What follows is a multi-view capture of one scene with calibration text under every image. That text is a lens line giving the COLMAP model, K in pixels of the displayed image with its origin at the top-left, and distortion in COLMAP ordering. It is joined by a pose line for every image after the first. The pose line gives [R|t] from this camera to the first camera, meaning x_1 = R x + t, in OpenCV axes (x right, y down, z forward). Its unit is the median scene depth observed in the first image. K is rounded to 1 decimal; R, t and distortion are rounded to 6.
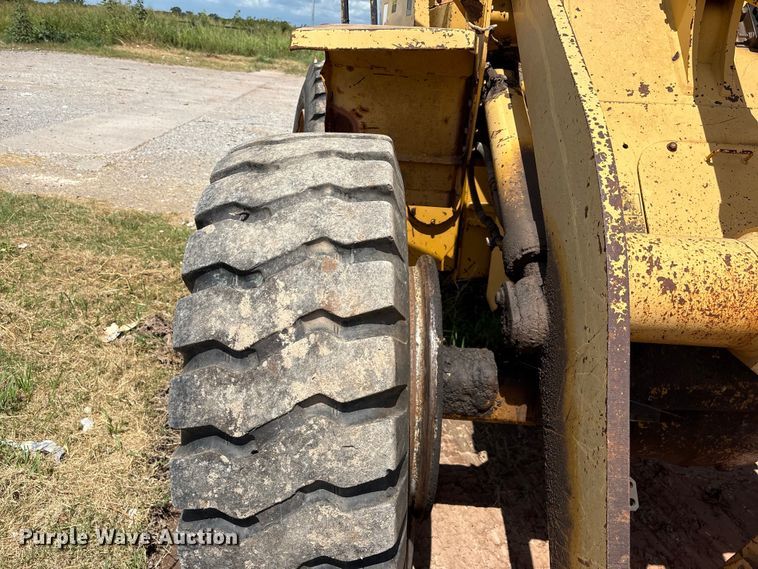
lens RADIAL K [[578.0, 0, 381.7], [0, 578.0, 288.3], [0, 0, 1]] dist [0.056902, -0.070701]
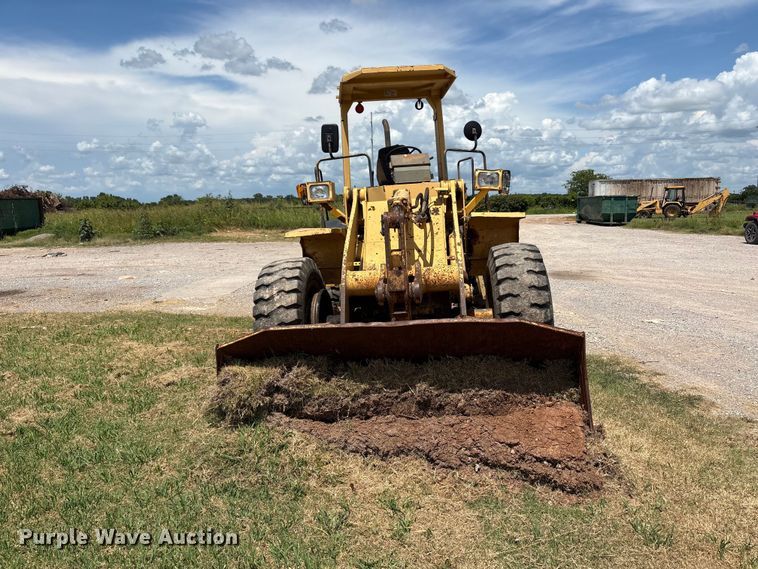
lens RADIAL K [[578.0, 0, 381.7], [0, 578.0, 288.3], [0, 0, 1]] dist [0.056902, -0.070701]
pose [[0.987661, -0.101783, -0.119023, 1.130963], [0.068689, 0.964540, -0.254841, 1.145456], [0.140741, 0.243521, 0.959630, -3.091916]]
